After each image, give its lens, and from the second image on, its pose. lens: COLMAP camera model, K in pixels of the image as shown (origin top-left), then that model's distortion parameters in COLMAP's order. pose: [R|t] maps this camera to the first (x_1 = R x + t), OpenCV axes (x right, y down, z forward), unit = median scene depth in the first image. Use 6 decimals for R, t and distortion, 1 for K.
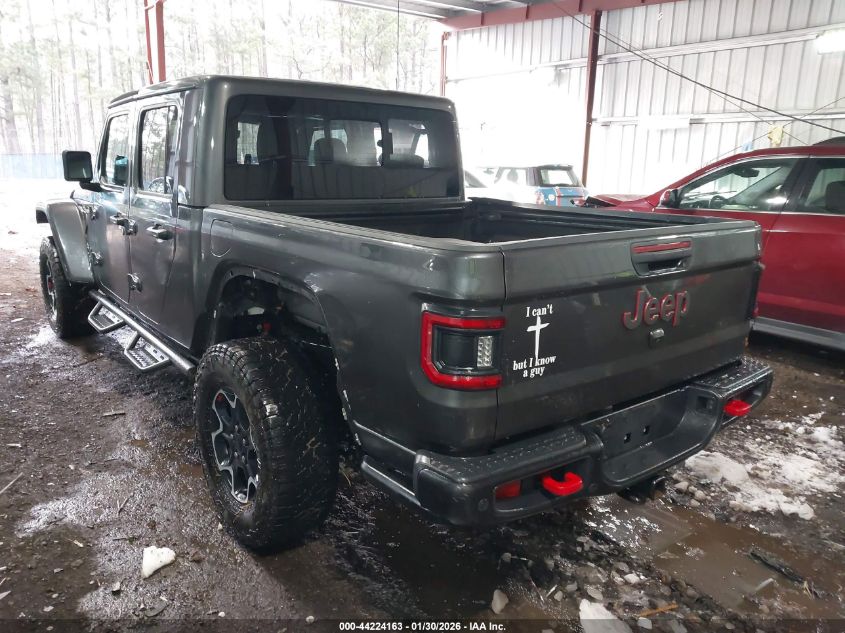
lens RADIAL K [[658.6, 0, 422.5], [0, 658.6, 316.5], [0, 0, 1]] dist [-0.010594, -0.004093]
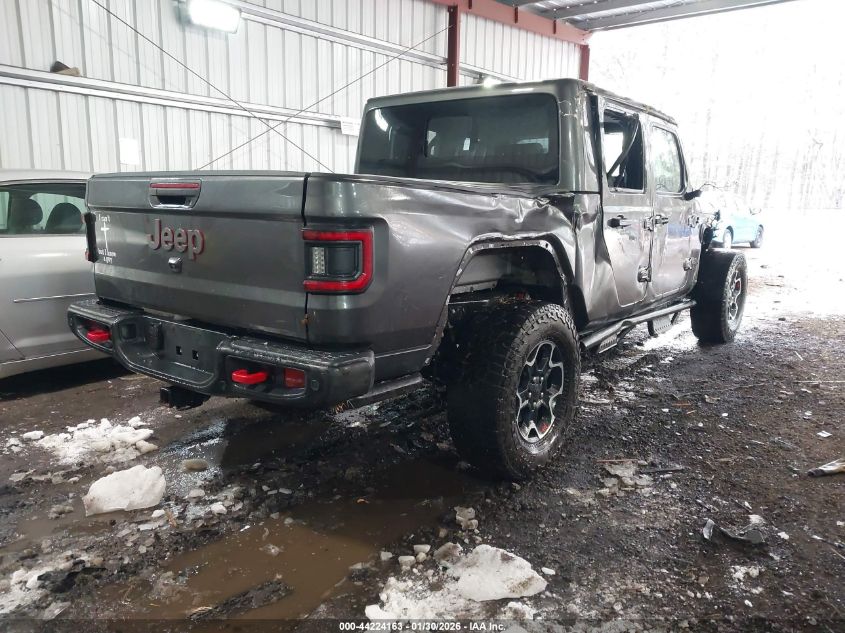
lens RADIAL K [[658.6, 0, 422.5], [0, 658.6, 316.5], [0, 0, 1]] dist [-0.010594, -0.004093]
pose [[0.249517, 0.148988, -0.956841, 1.272055], [-0.234713, 0.967935, 0.089509, -0.068496], [0.939495, 0.202249, 0.276485, 0.895648]]
